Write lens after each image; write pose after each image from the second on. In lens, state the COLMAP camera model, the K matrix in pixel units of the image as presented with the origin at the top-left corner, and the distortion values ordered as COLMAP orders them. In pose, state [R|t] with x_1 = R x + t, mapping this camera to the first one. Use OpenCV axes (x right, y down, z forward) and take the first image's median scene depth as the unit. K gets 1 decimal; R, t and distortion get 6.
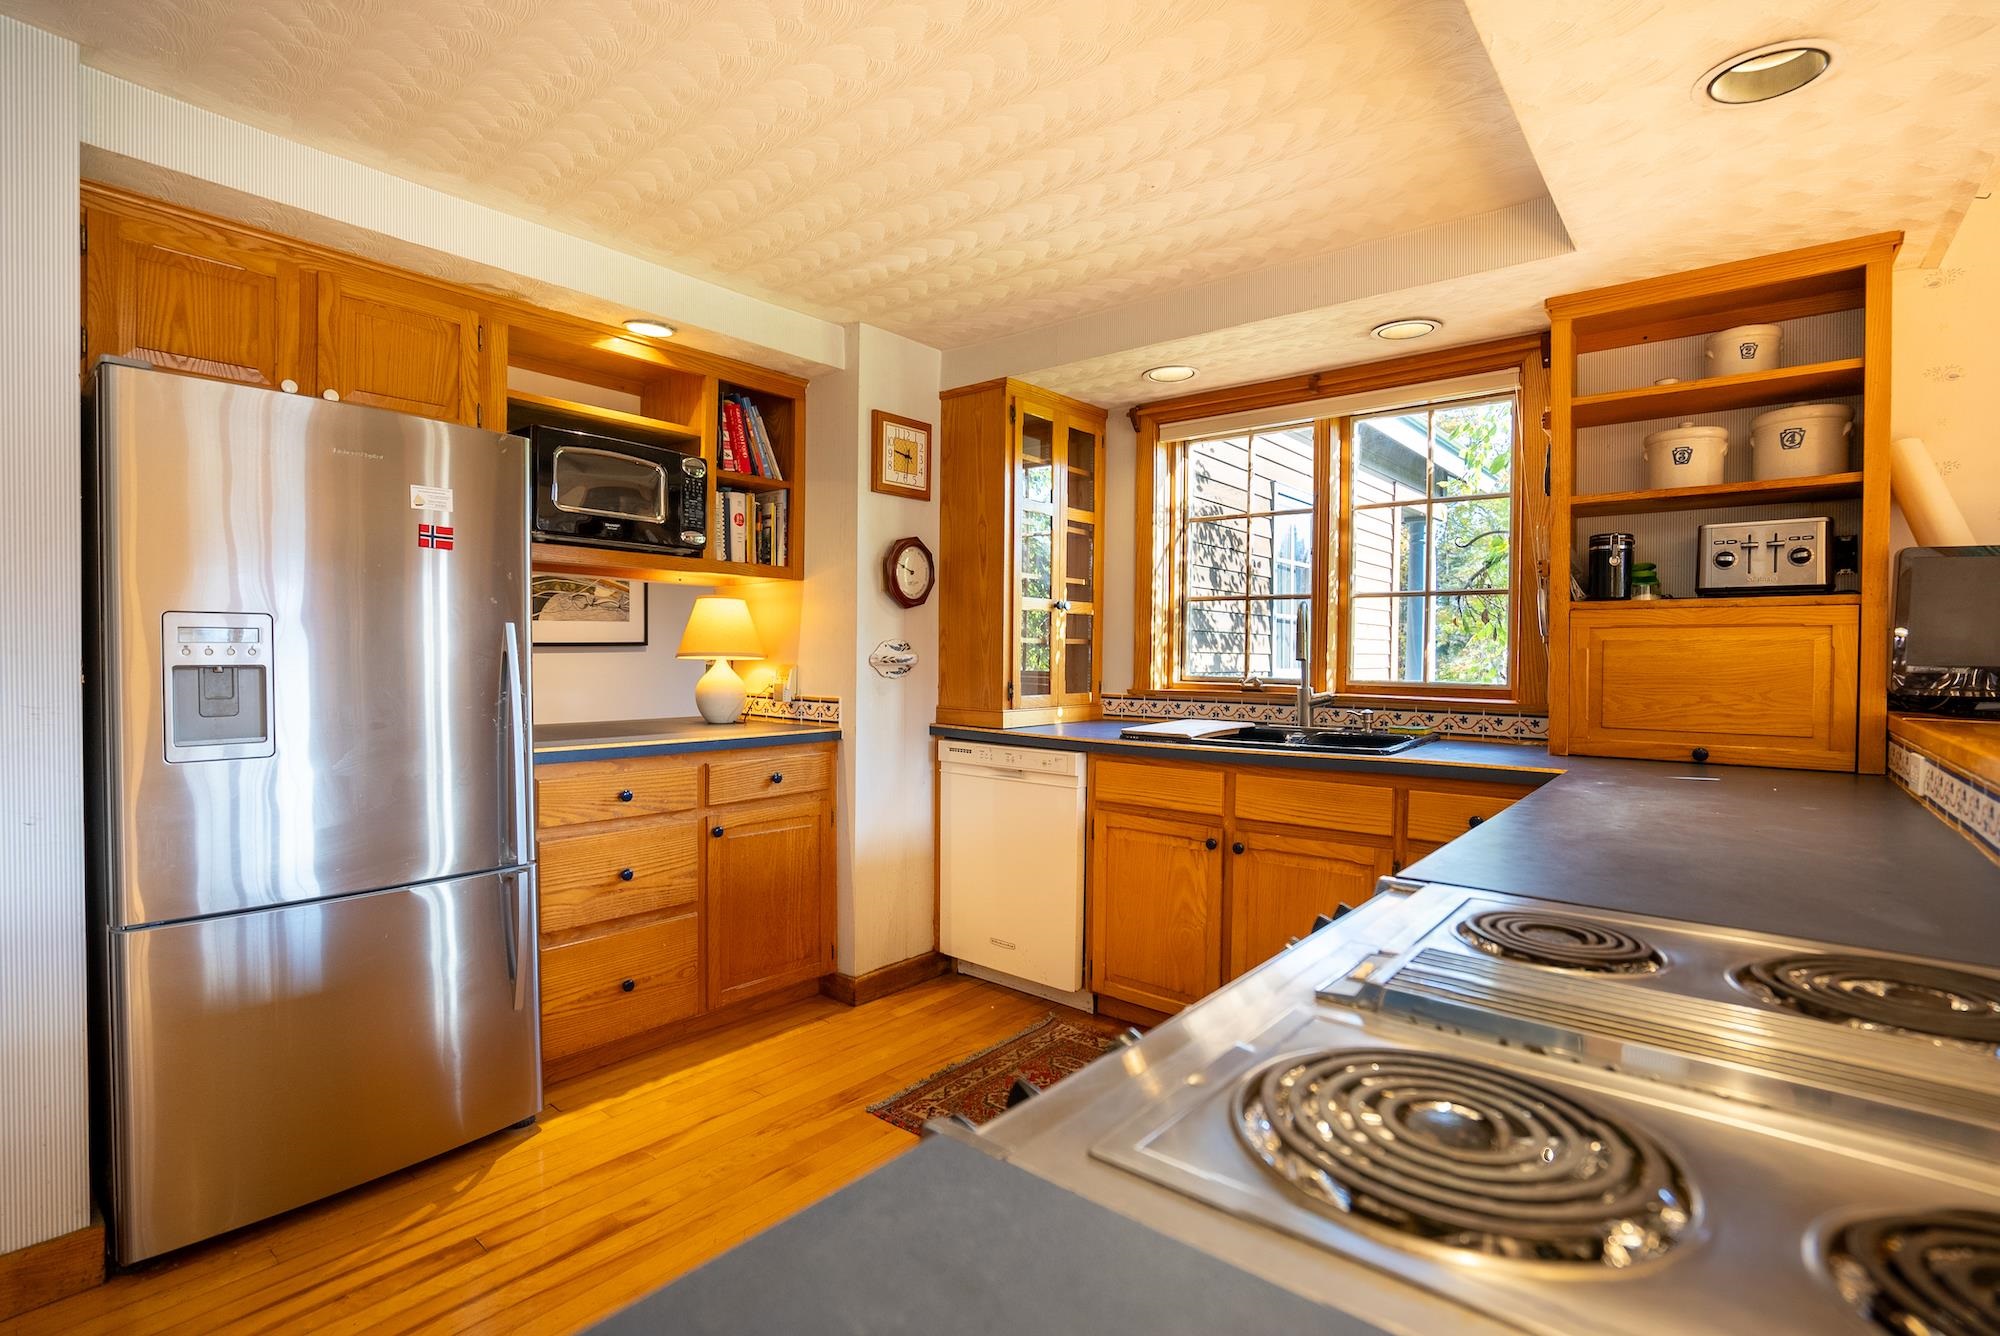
lens RADIAL K [[930.0, 0, 1002.7], [0, 930.0, 678.0], [0, 0, 1]] dist [-0.049699, 0.017445]
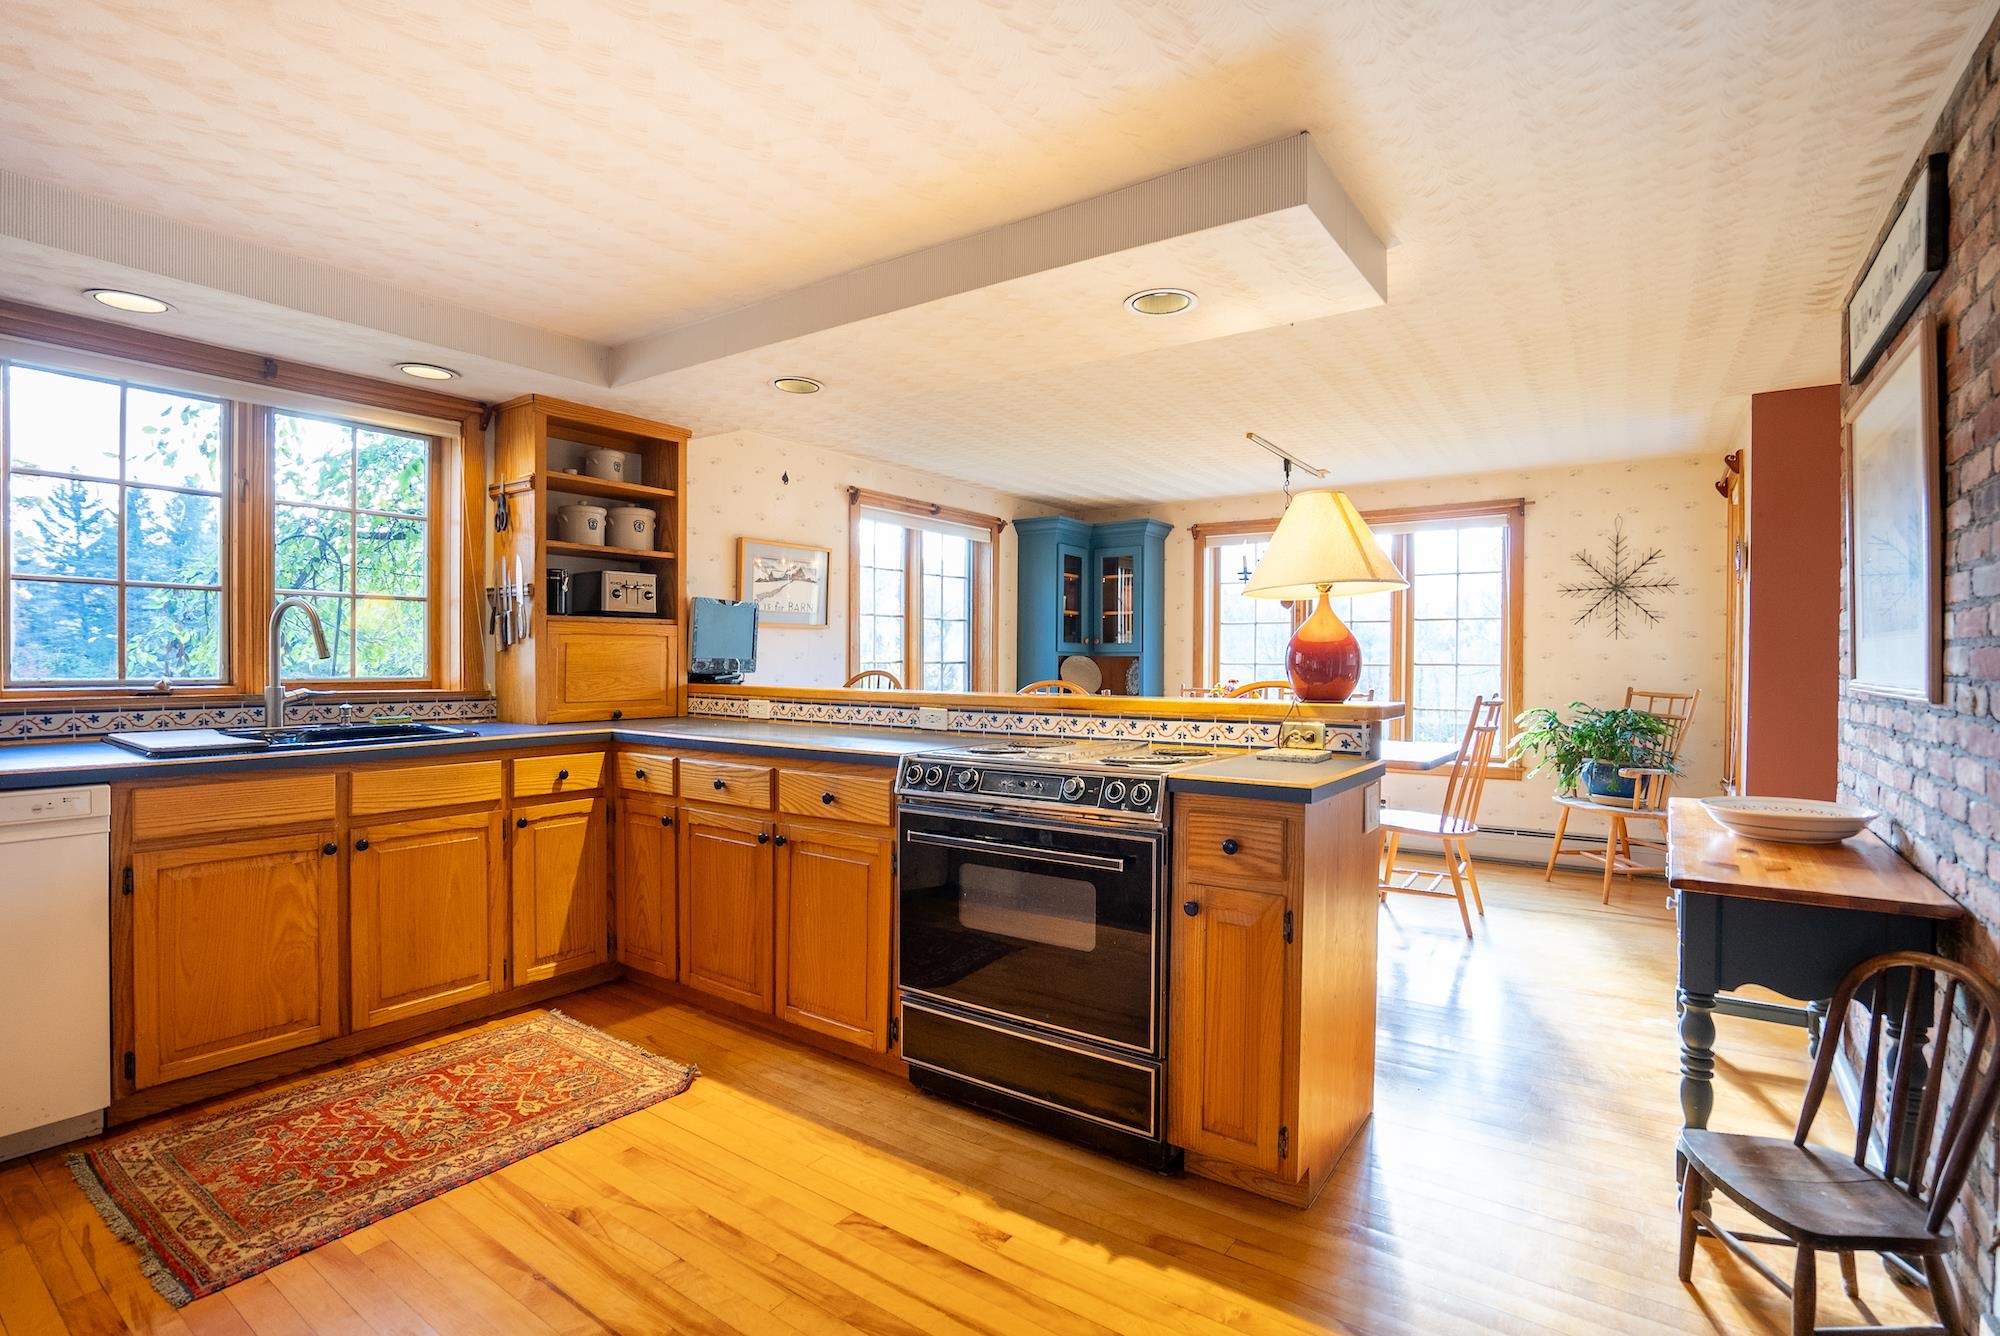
lens RADIAL K [[974.9, 0, 945.1], [0, 974.9, 668.2], [0, 0, 1]] dist [-0.057420, 0.020345]
pose [[-0.038491, -0.018395, 0.999090, -0.717882], [0.019357, 0.999629, 0.019151, -0.014221], [-0.999071, 0.020076, -0.038120, 0.358769]]
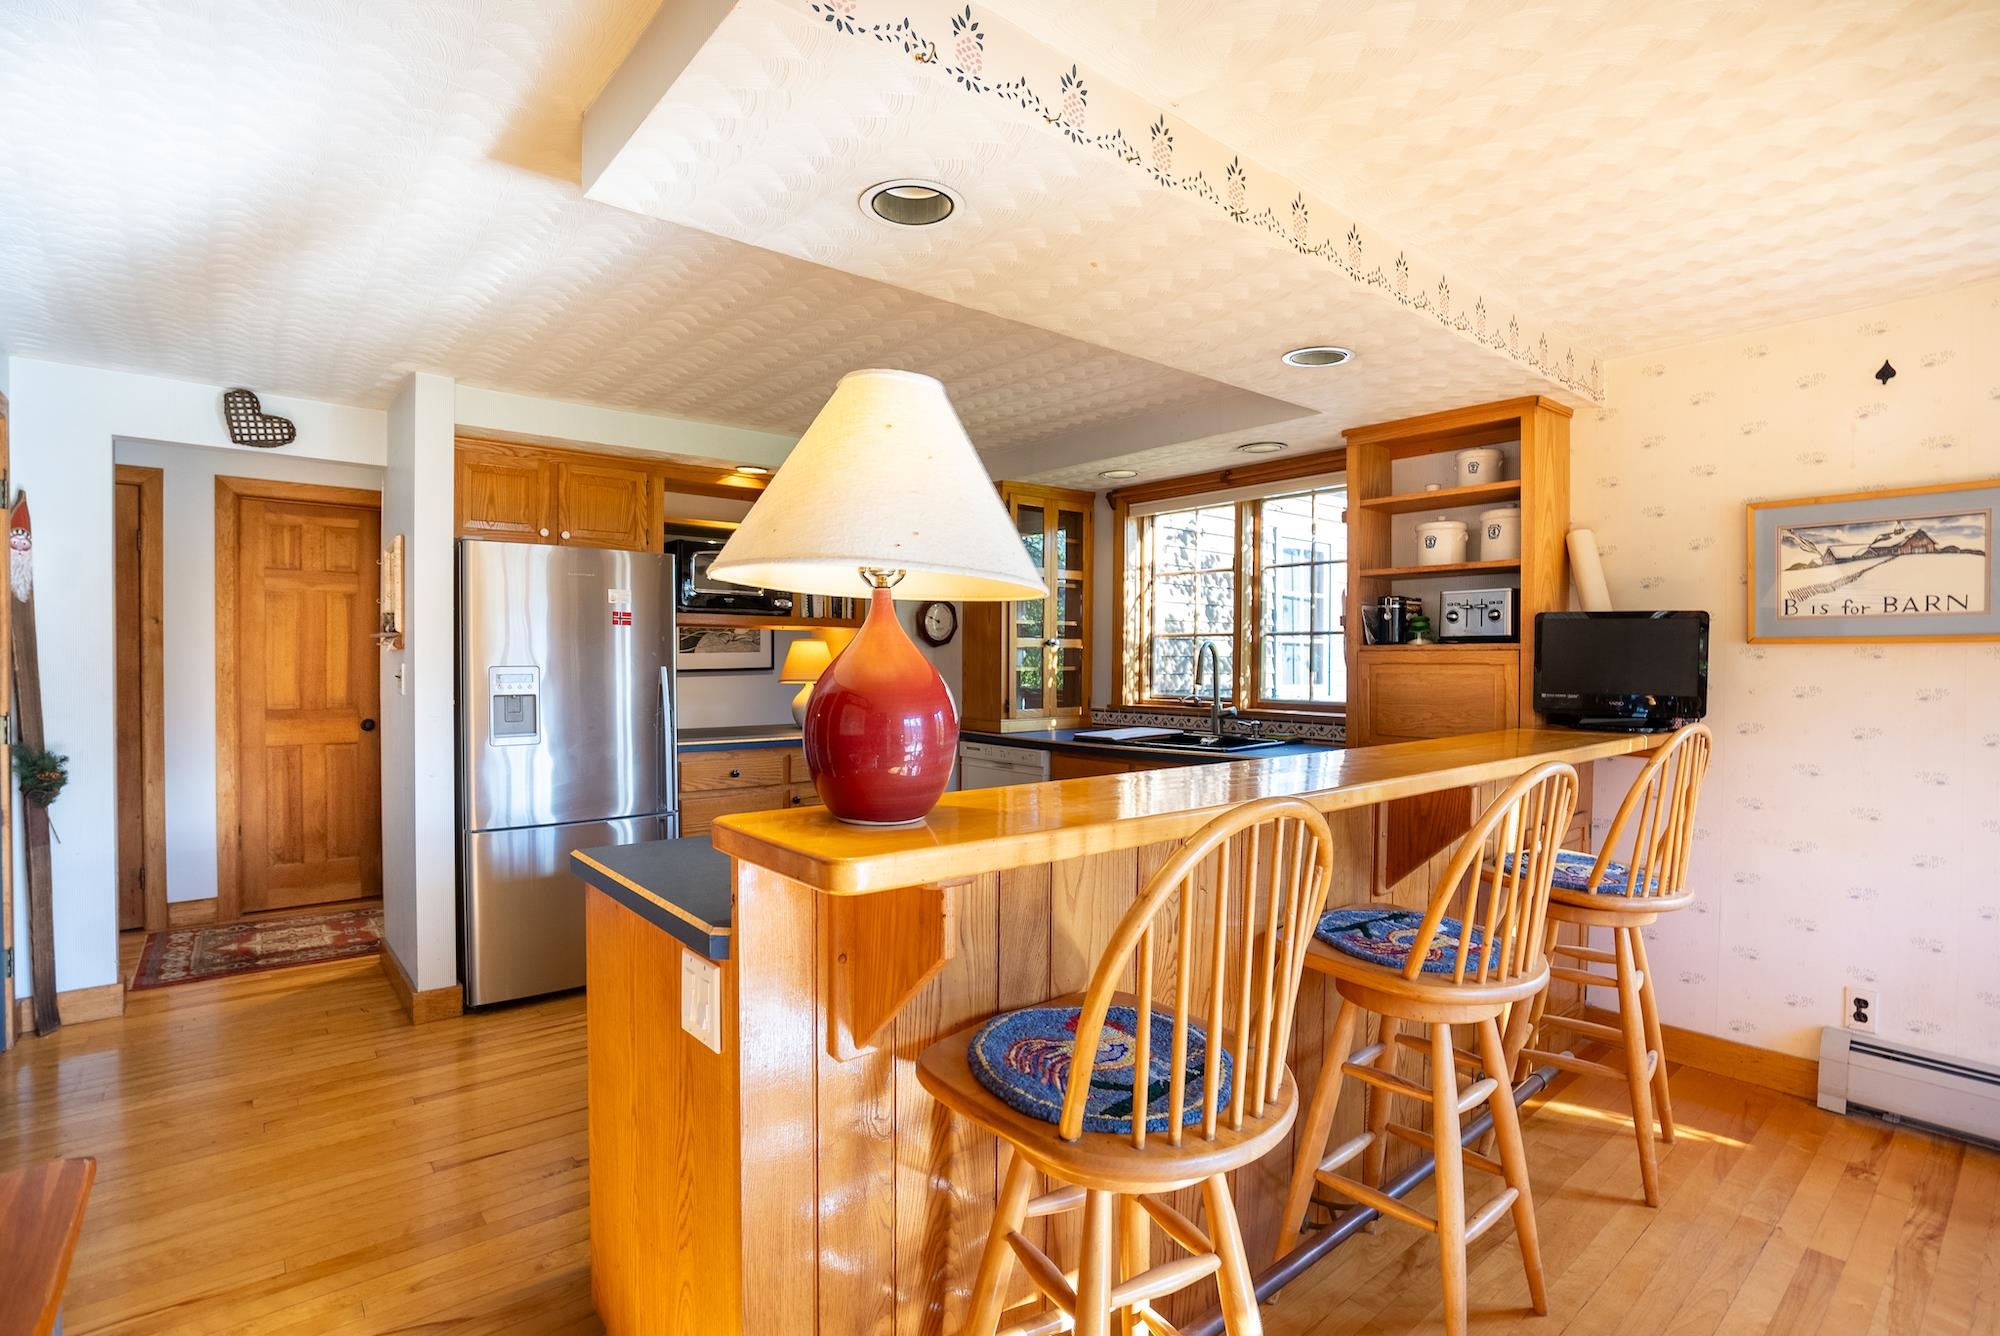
lens RADIAL K [[930.0, 0, 1002.7], [0, 930.0, 678.0], [0, 0, 1]] dist [-0.049699, 0.017445]
pose [[0.985597, -0.003173, -0.169083, 0.258275], [0.001590, 0.999954, -0.009496, -0.016427], [0.169106, 0.009091, 0.985556, -0.401387]]
